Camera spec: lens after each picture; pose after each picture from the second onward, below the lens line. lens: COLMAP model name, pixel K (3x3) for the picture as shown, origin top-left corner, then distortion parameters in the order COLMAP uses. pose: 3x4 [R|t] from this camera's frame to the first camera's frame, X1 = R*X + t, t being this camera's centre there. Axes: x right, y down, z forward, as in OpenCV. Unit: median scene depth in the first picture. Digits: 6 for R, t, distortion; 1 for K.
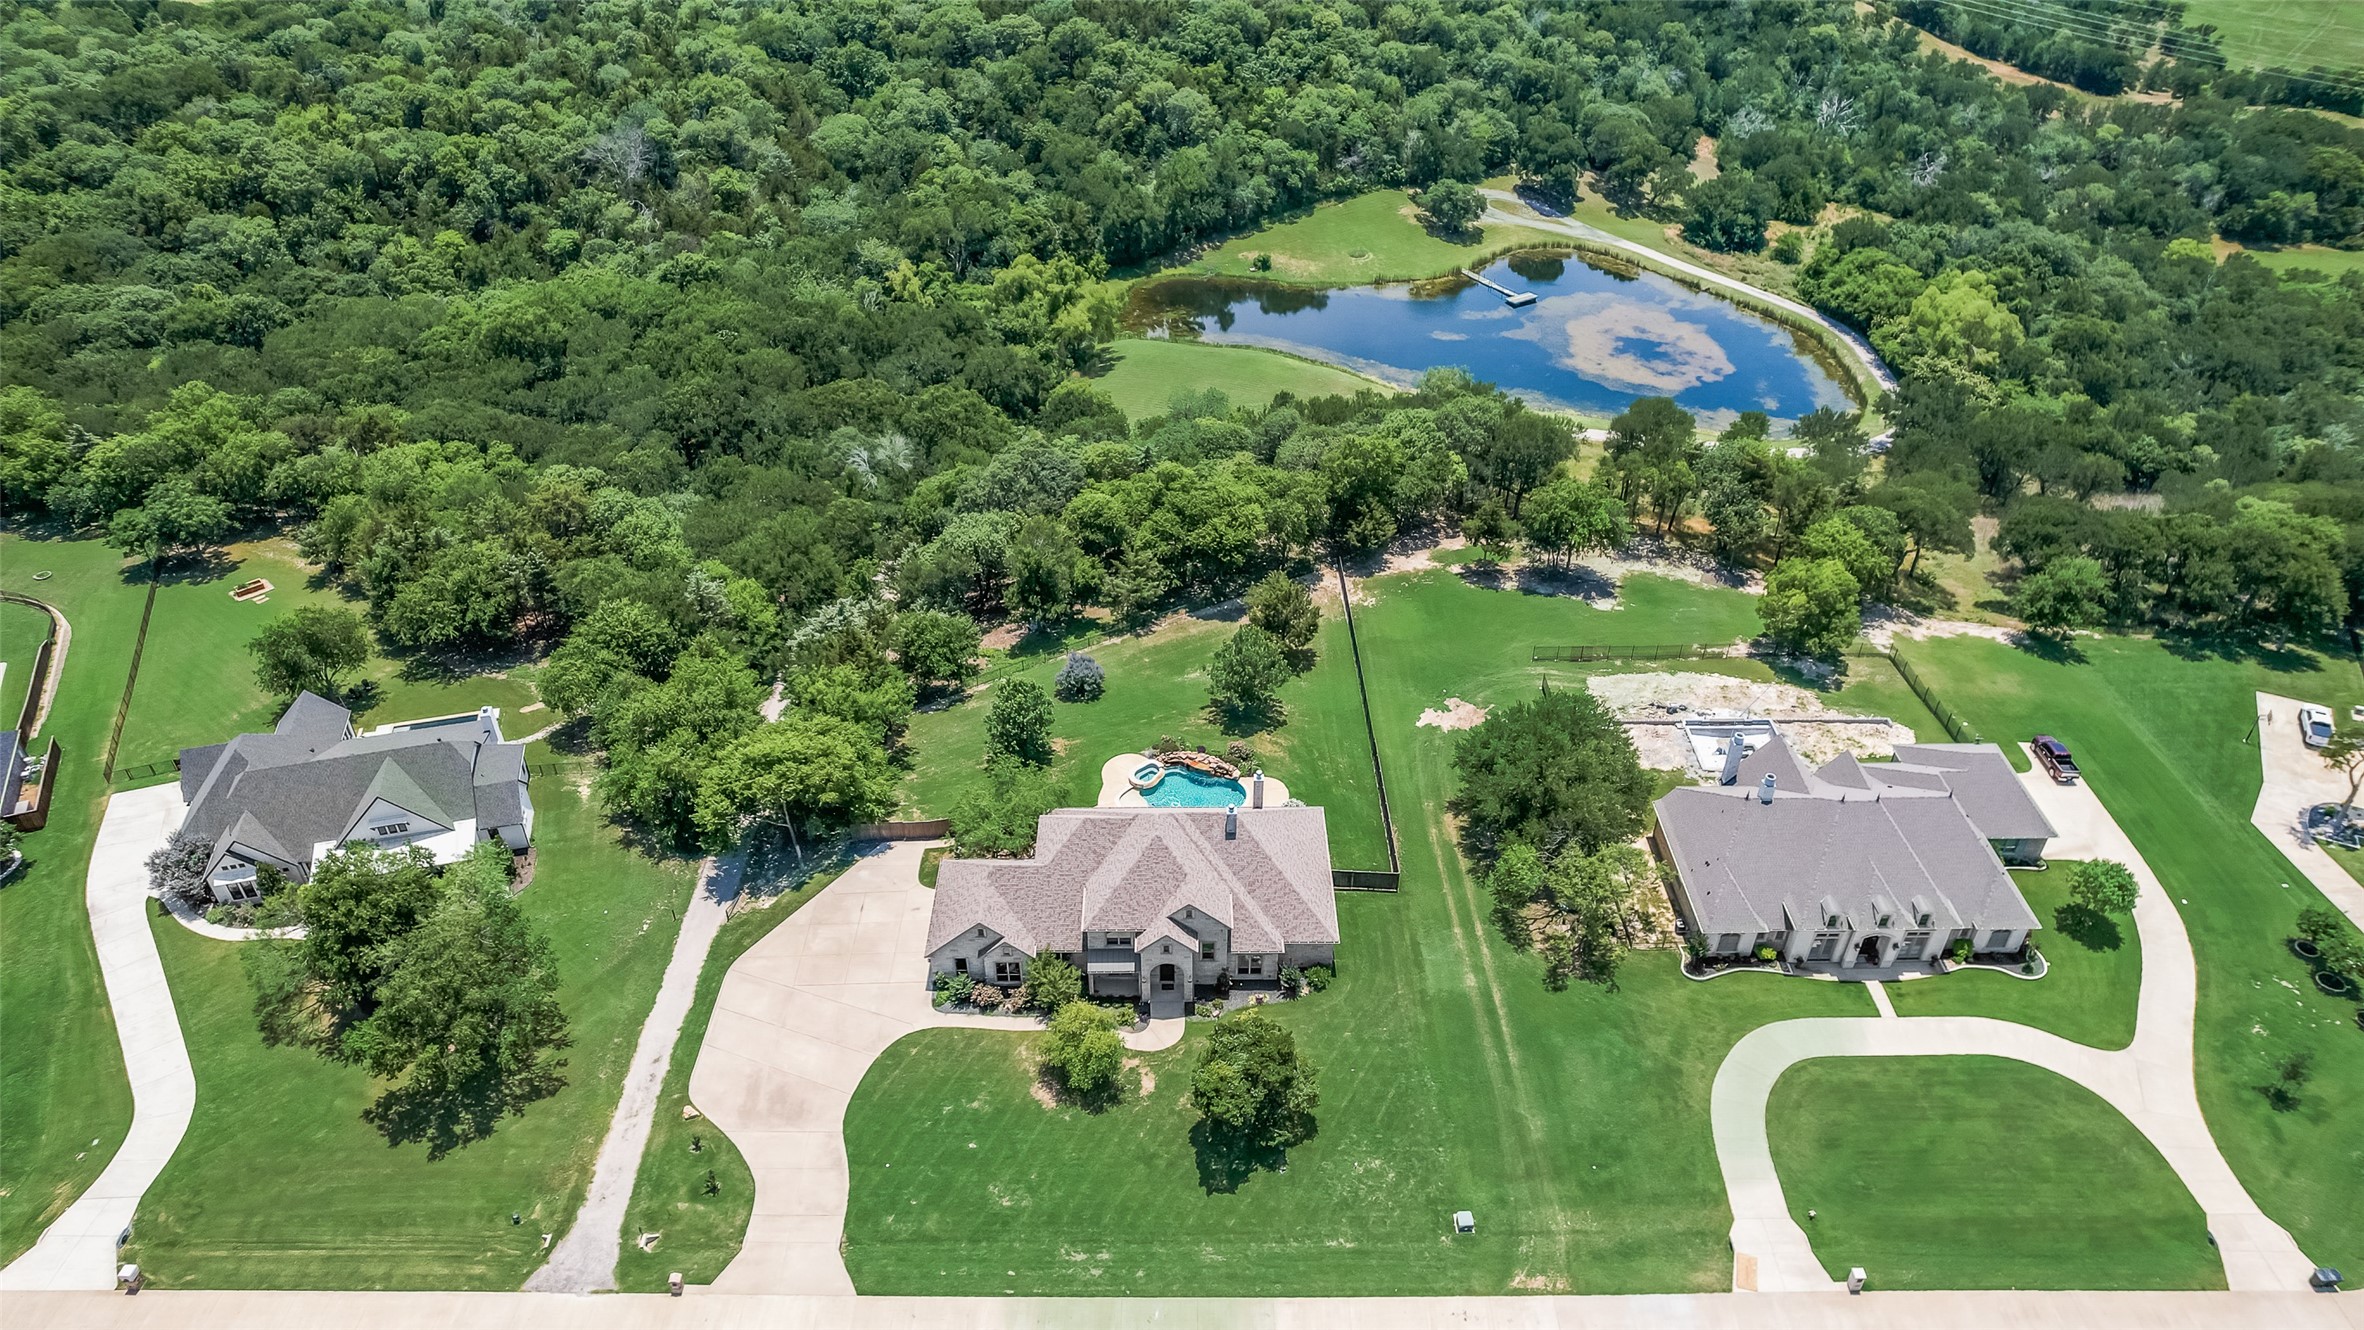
lens RADIAL K [[1506.9, 0, 1188.1], [0, 1506.9, 665.0], [0, 0, 1]] dist [-0.078399, 0.071311]
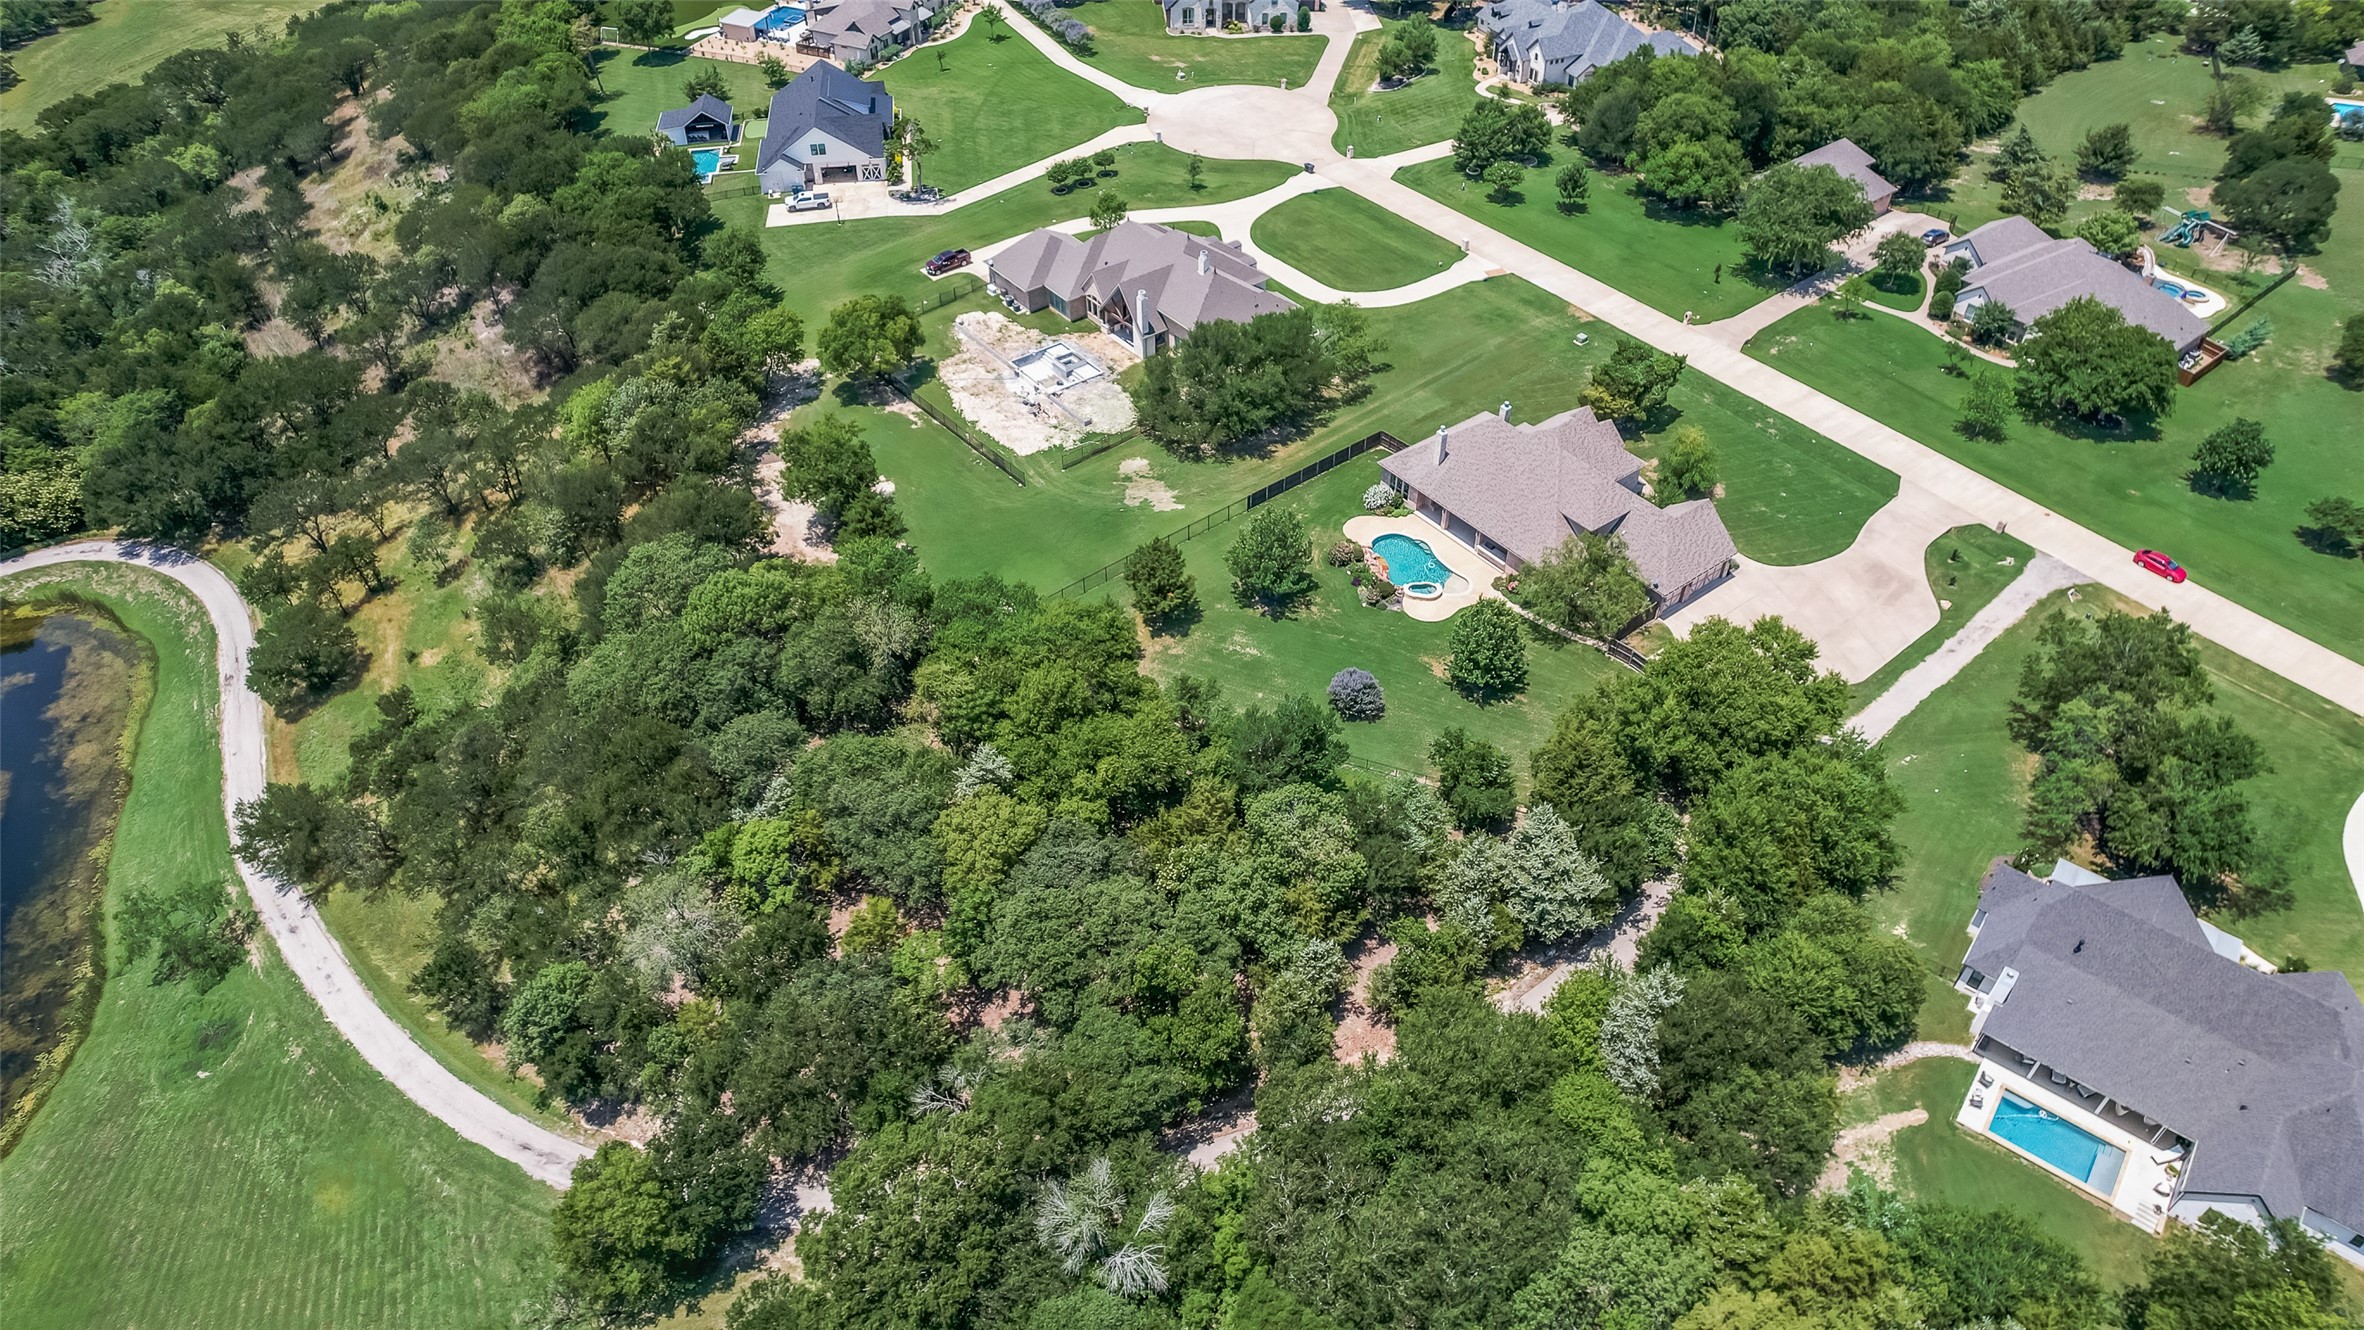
lens RADIAL K [[1506.9, 0, 1188.1], [0, 1506.9, 665.0], [0, 0, 1]] dist [-0.078399, 0.071311]
pose [[-0.605003, -0.534076, 0.590537, -0.612206], [0.469365, 0.359883, 0.806338, -0.884612], [-0.643170, 0.765015, 0.032946, 1.191936]]
